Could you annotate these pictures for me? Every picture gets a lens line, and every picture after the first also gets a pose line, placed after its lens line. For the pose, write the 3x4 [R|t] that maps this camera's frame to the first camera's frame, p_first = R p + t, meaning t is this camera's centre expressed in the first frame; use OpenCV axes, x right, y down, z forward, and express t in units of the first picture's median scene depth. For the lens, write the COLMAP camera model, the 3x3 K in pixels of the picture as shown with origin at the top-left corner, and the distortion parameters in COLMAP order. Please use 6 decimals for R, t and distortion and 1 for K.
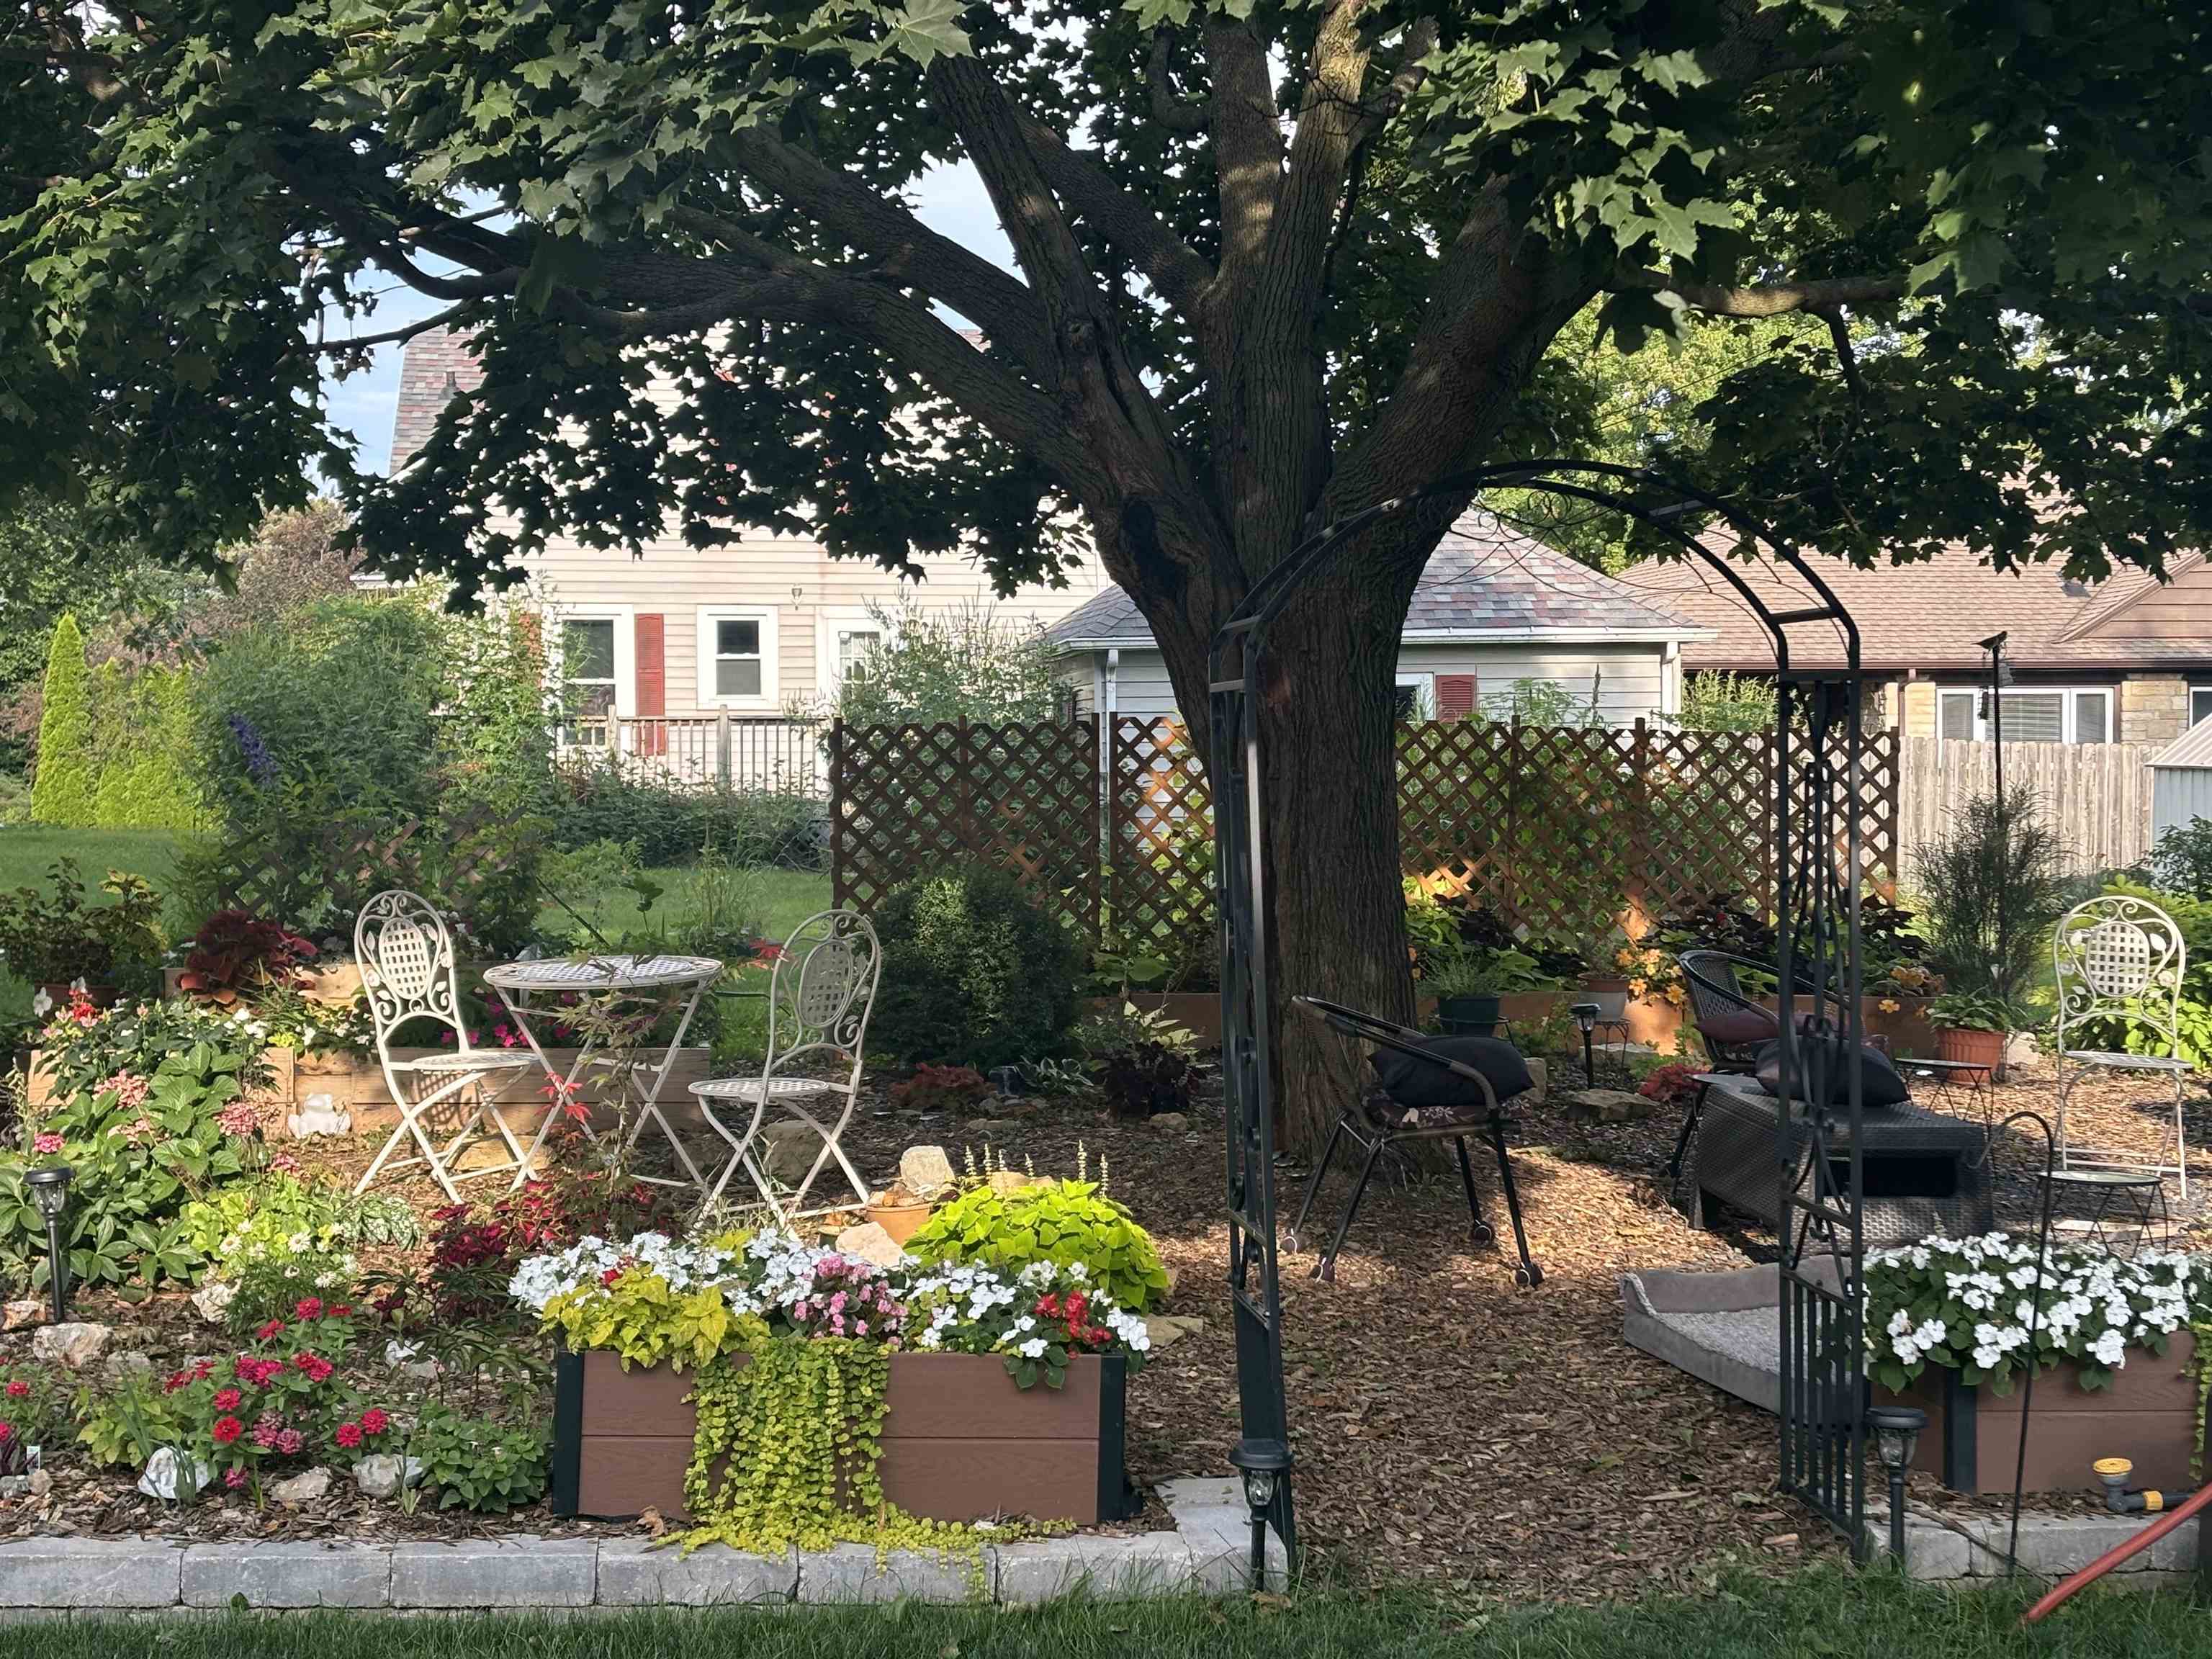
lens RADIAL K [[3295.1, 0, 1106.6], [0, 3295.1, 787.8], [0, 0, 1]] dist [0.238079, -0.907369]
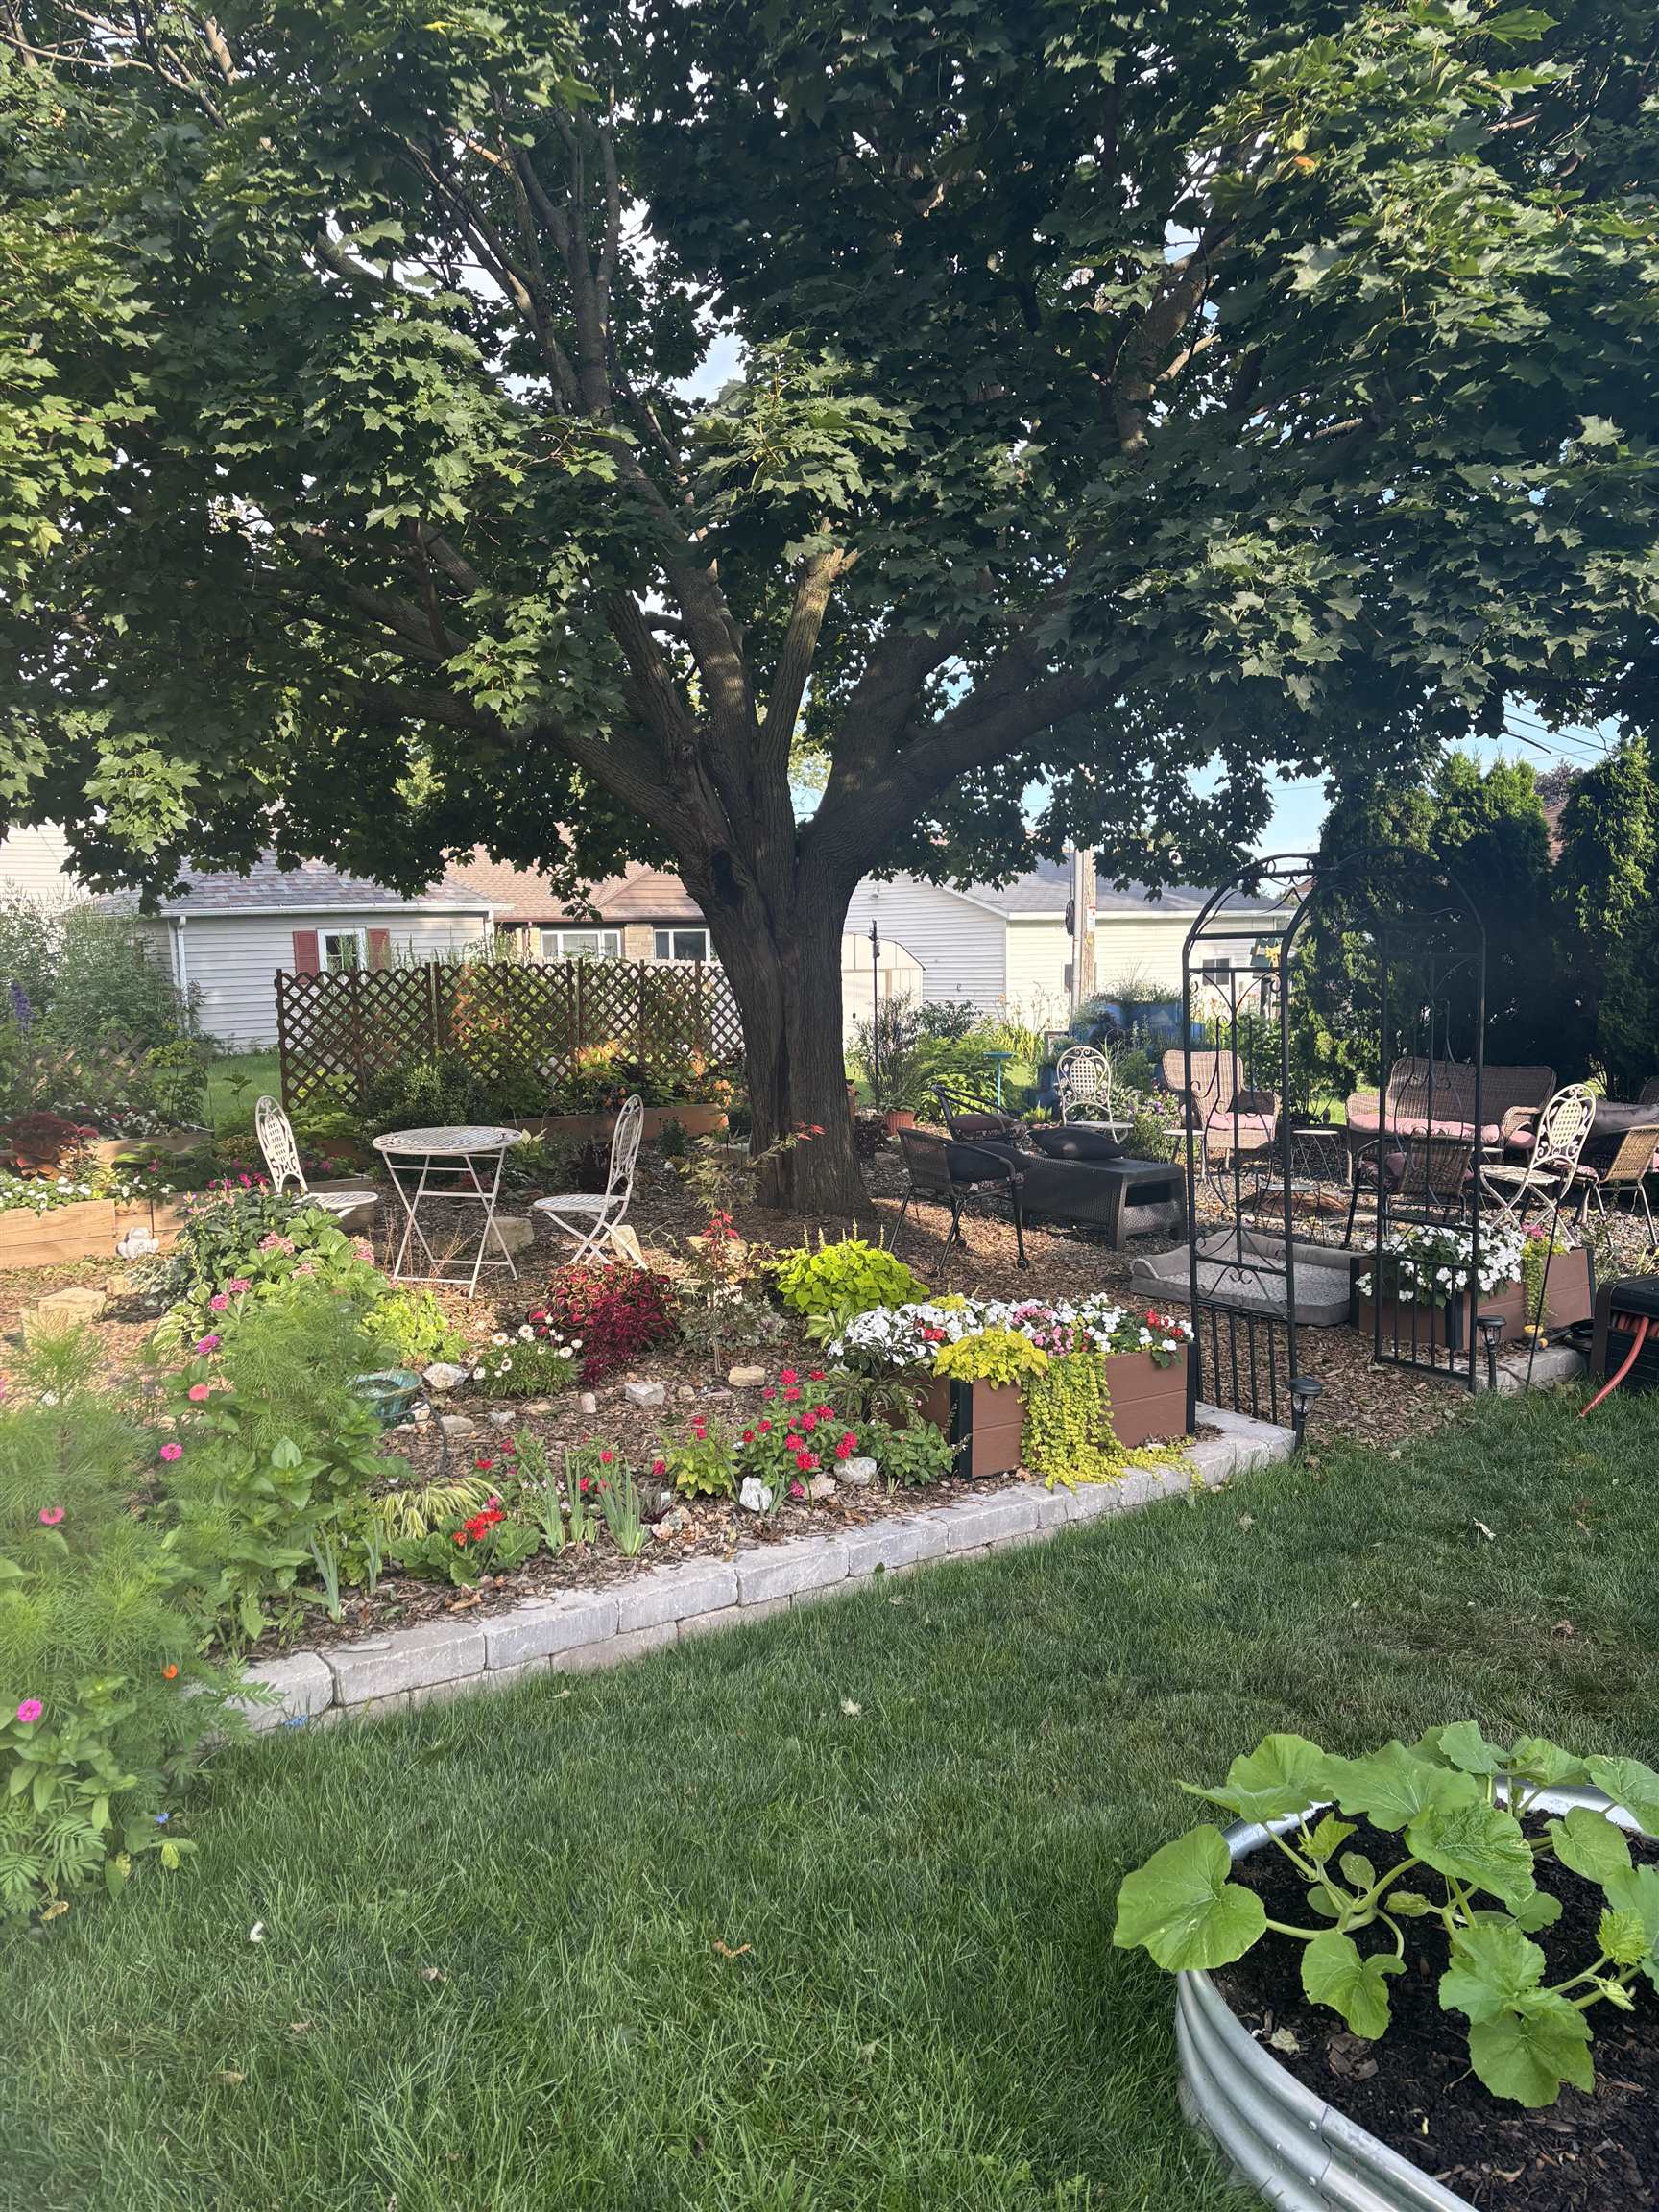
lens RADIAL K [[1670.1, 0, 829.5], [0, 1670.1, 1106.0], [0, 0, 1]] dist [0.044832, -0.049481]
pose [[0.877014, -0.062857, 0.476335, -0.383974], [0.026036, 0.996166, 0.083517, -0.024782], [-0.479758, -0.060844, 0.875289, 0.195080]]
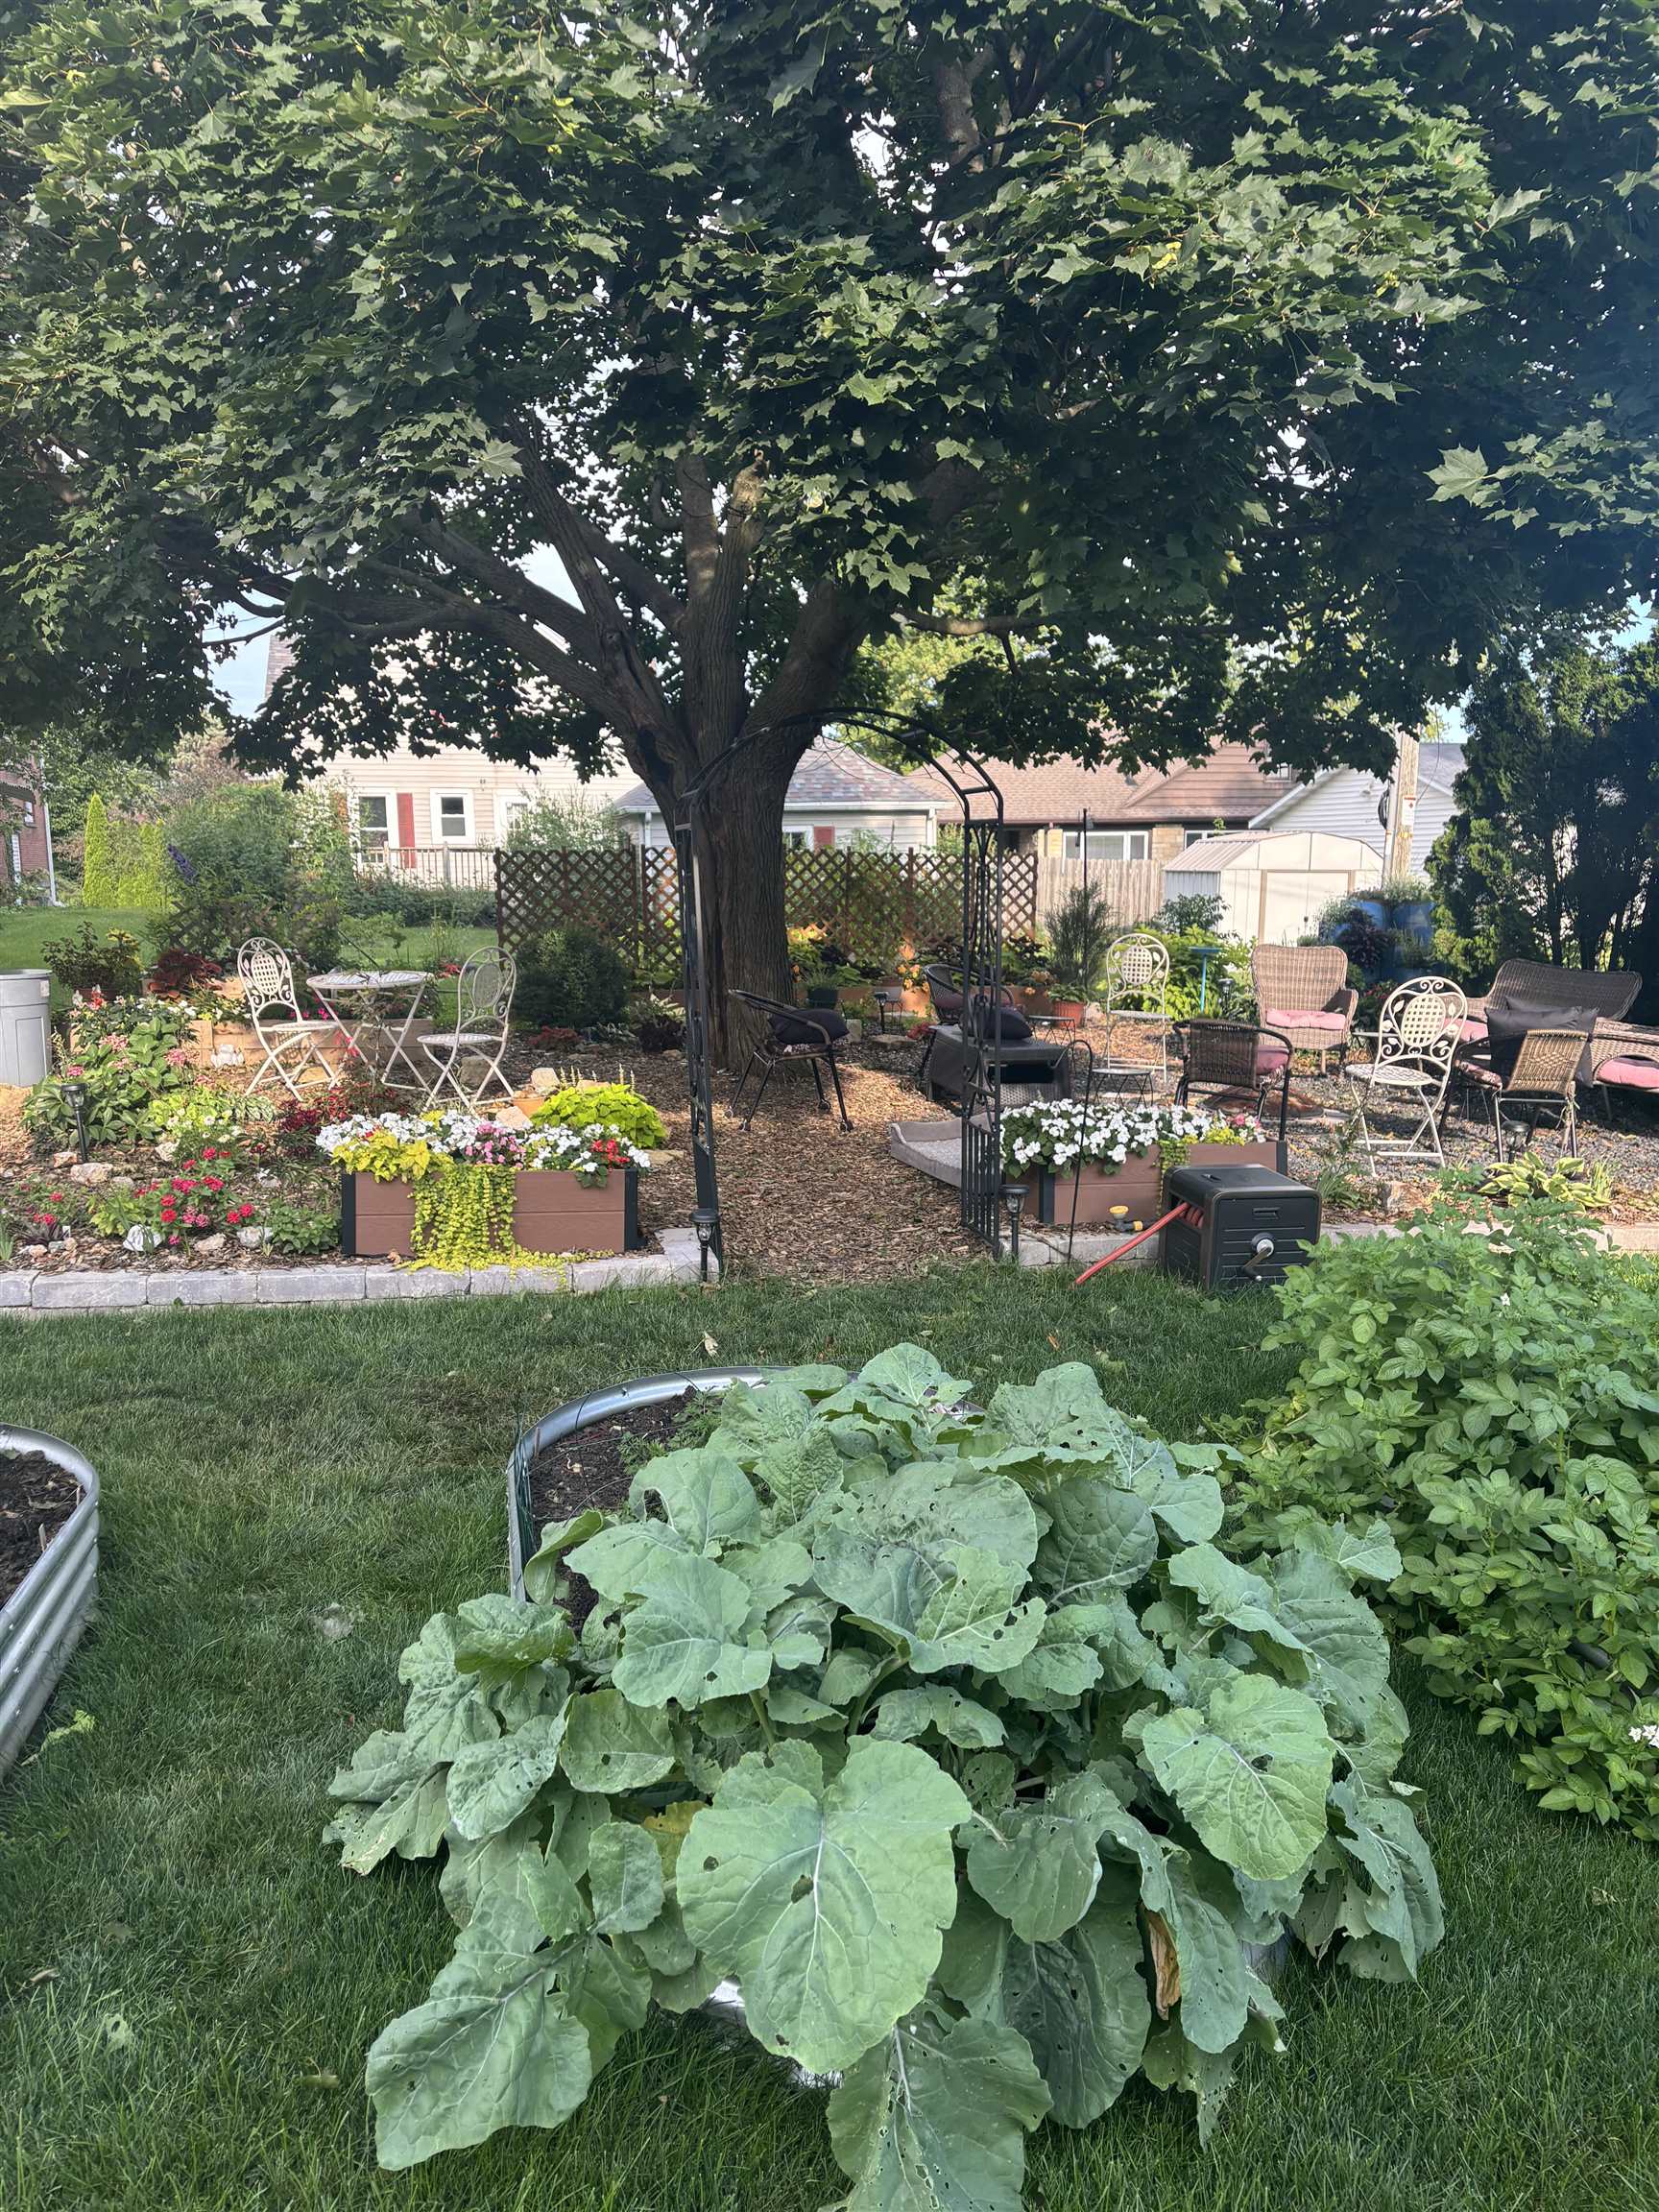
lens RADIAL K [[1658.5, 0, 814.6], [0, 1658.5, 1106.6], [0, 0, 1]] dist [0.058978, -0.050471]
pose [[0.995387, -0.018157, 0.094206, 0.012381], [0.005596, 0.991243, 0.131929, 0.002320], [-0.095777, -0.130793, 0.986773, 0.010704]]
